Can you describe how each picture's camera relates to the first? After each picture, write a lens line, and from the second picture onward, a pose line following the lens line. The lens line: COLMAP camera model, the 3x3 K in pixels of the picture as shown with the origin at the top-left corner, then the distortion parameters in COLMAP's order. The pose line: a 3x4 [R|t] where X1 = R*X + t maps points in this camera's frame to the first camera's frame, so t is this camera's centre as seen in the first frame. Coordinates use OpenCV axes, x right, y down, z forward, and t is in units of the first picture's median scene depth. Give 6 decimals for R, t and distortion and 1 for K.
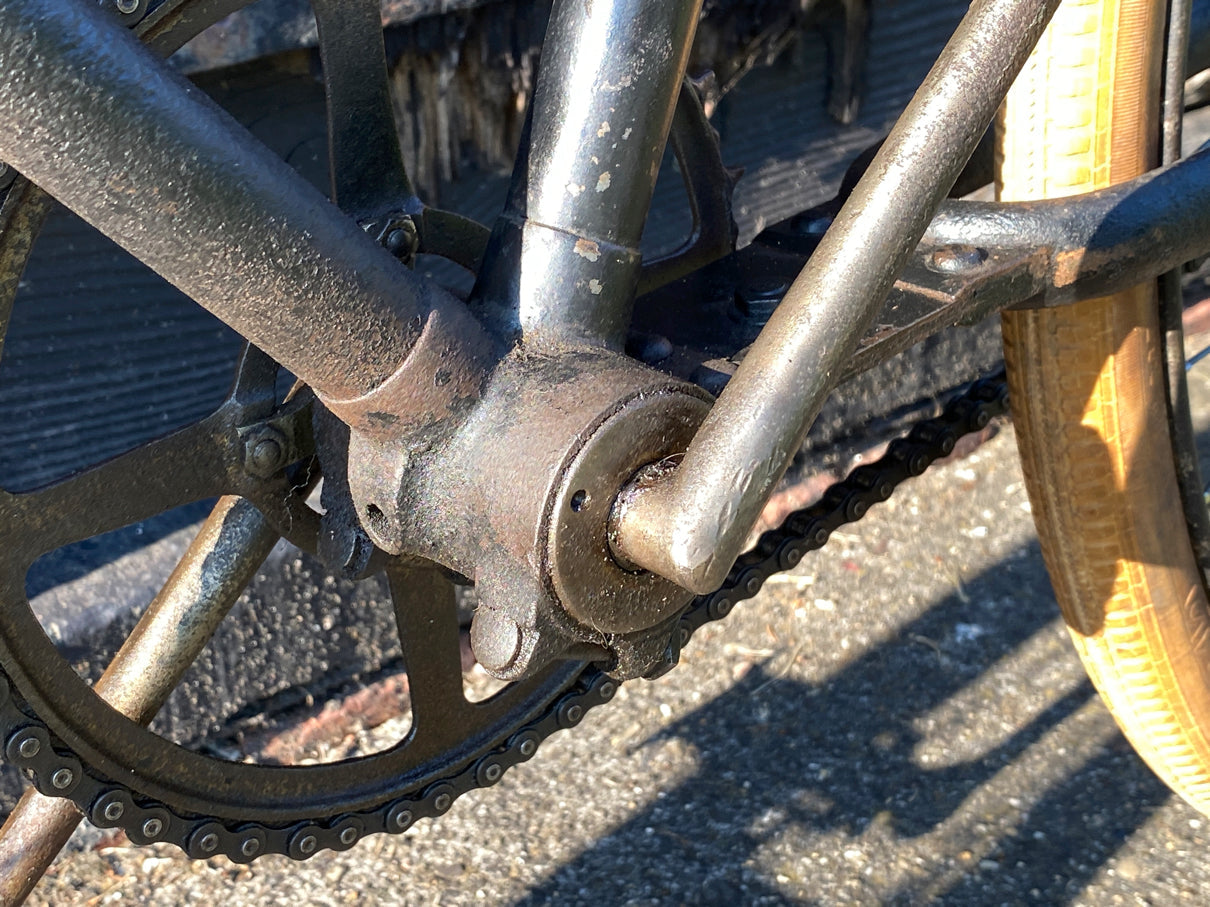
lens RADIAL K [[1831.3, 0, 557.6], [0, 1831.3, 461.6], [0, 0, 1]] dist [0.124296, 0.000000]
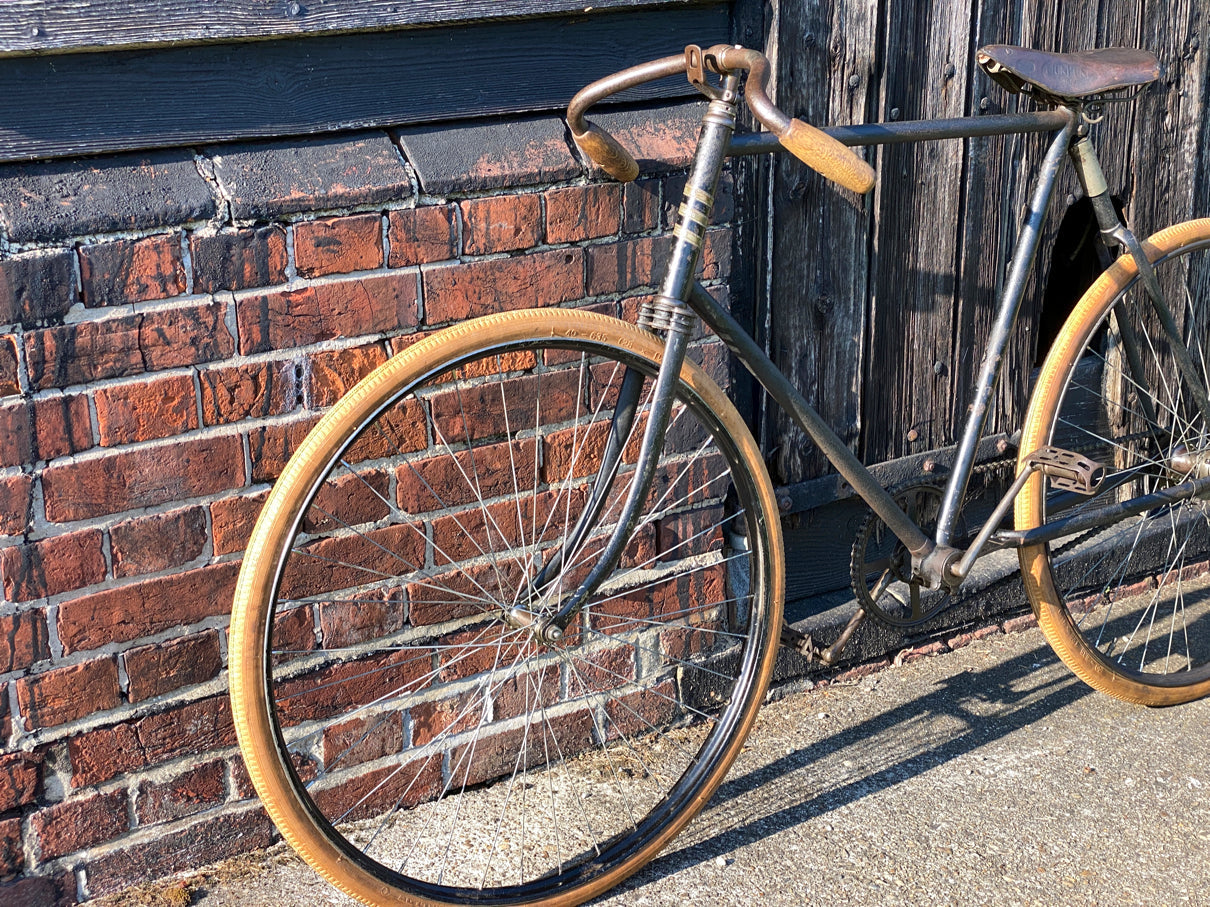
lens RADIAL K [[1831.3, 0, 635.8], [0, 1831.3, 445.4], [0, 0, 1]] dist [0.124296, 0.000000]
pose [[0.996425, 0.027865, -0.079753, -0.304438], [-0.043977, 0.977130, -0.208047, 0.530001], [0.072132, 0.210811, 0.974862, -2.972267]]
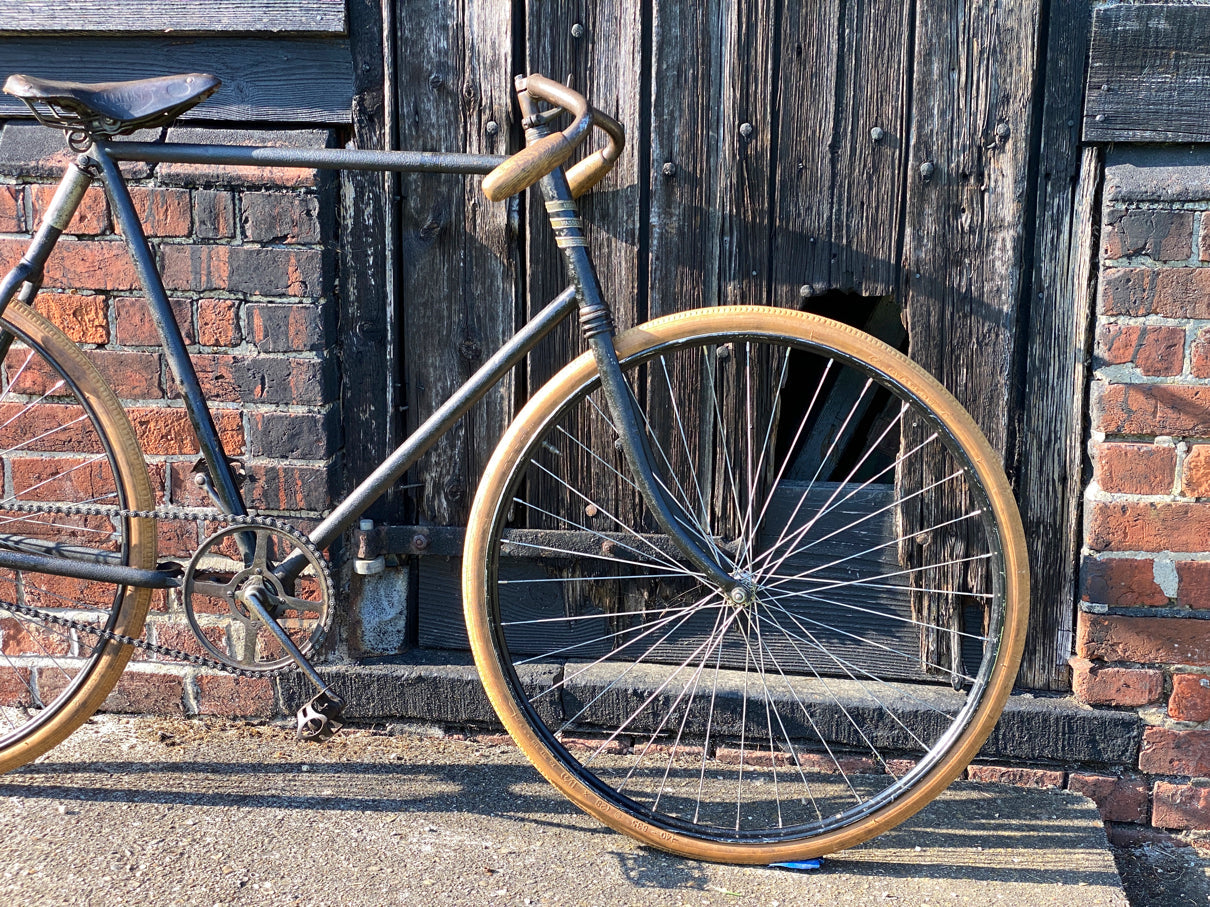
lens RADIAL K [[1831.3, 0, 617.6], [0, 1831.3, 462.1], [0, 0, 1]] dist [0.124296, 0.000000]
pose [[0.689827, 0.186134, -0.699638, 2.666541], [-0.374400, 0.918844, -0.124697, 0.006434], [0.619648, 0.347964, 0.703532, -1.689478]]
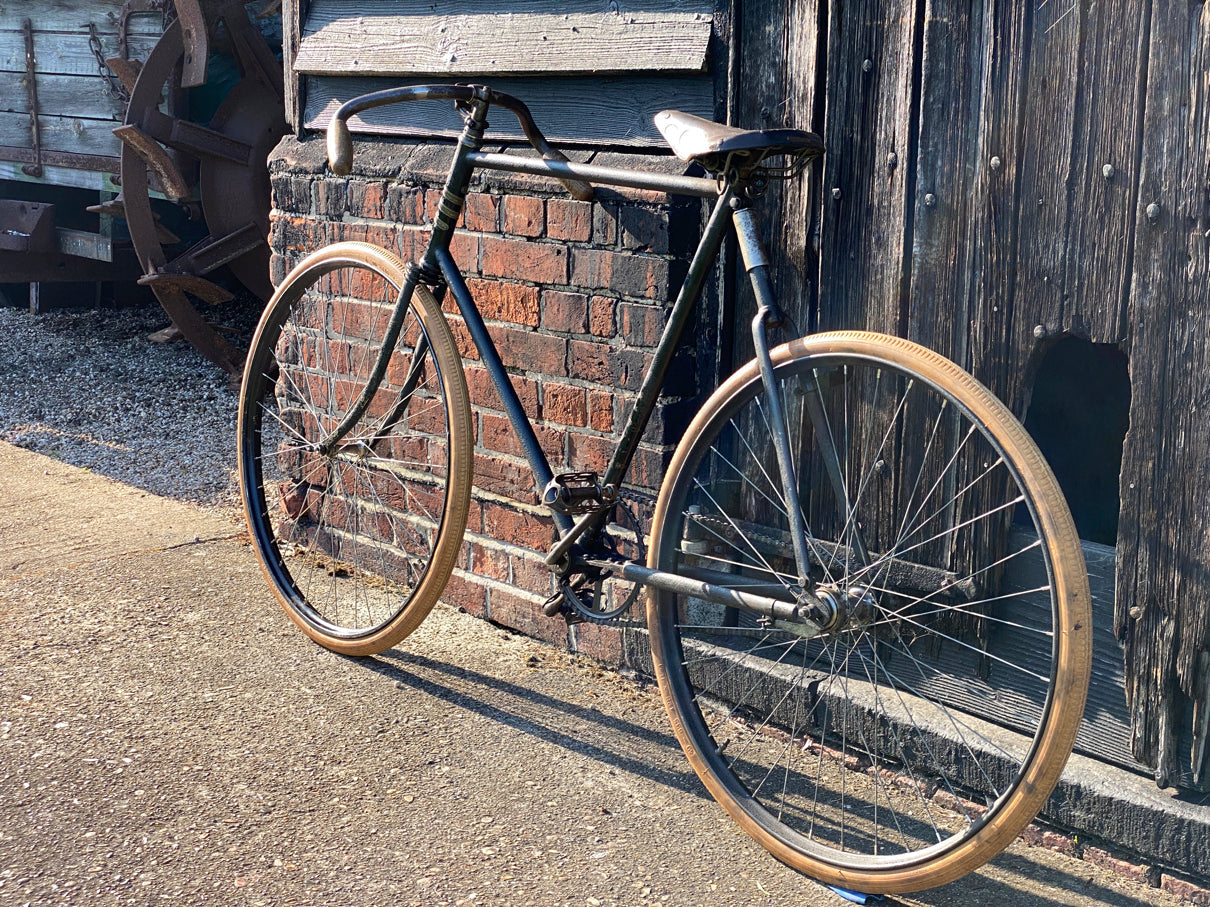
lens RADIAL K [[1831.3, 0, 602.7], [0, 1831.3, 455.0], [0, 0, 1]] dist [0.124296, 0.000000]
pose [[0.051946, 0.209674, -0.976390, 3.769686], [-0.513887, 0.843942, 0.153892, -0.814227], [0.856284, 0.493760, 0.151588, -0.148666]]
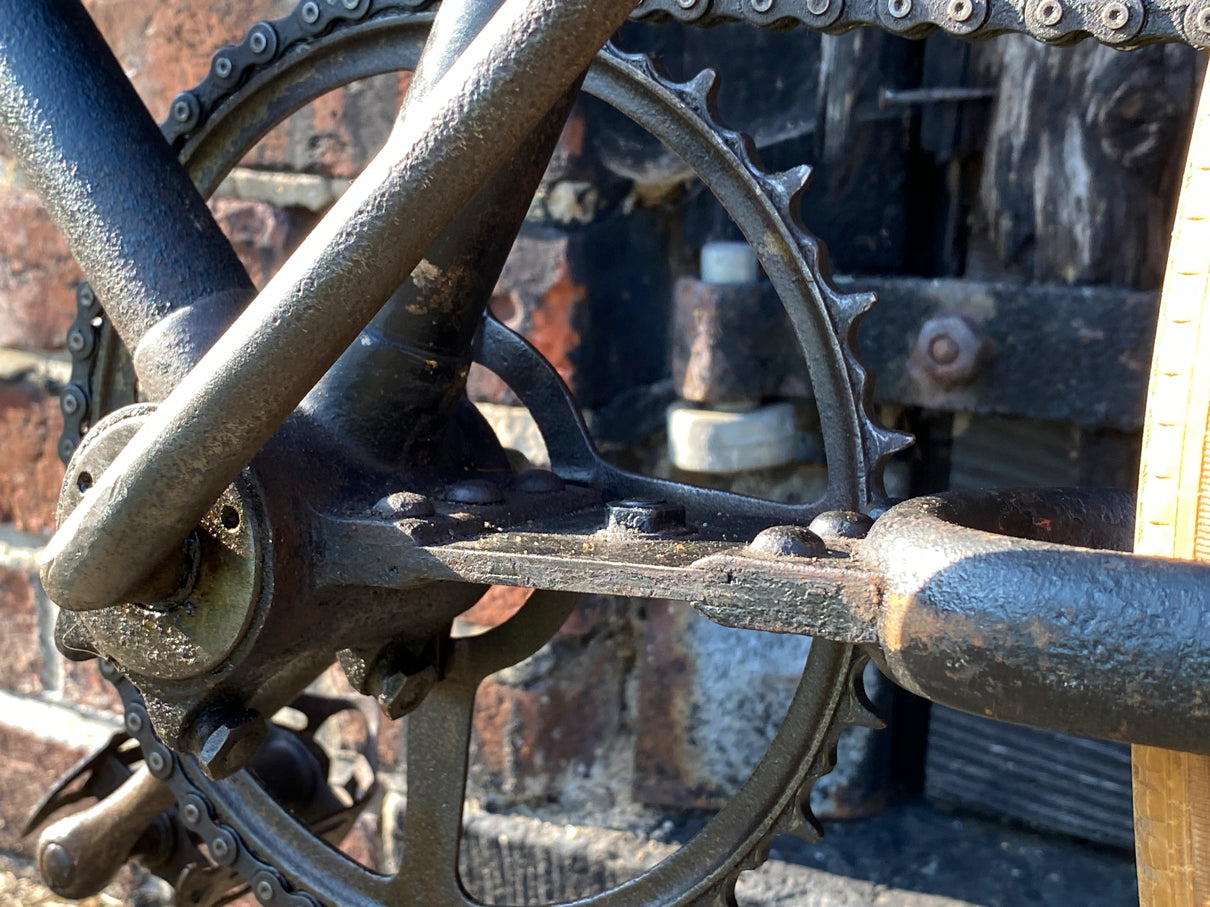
lens RADIAL K [[1831.3, 0, 552.0], [0, 1831.3, 480.8], [0, 0, 1]] dist [0.124296, 0.000000]
pose [[0.316352, 0.234832, -0.919117, 0.460185], [-0.479847, 0.875399, 0.058503, -0.072582], [0.818333, 0.422528, 0.389617, 0.365363]]
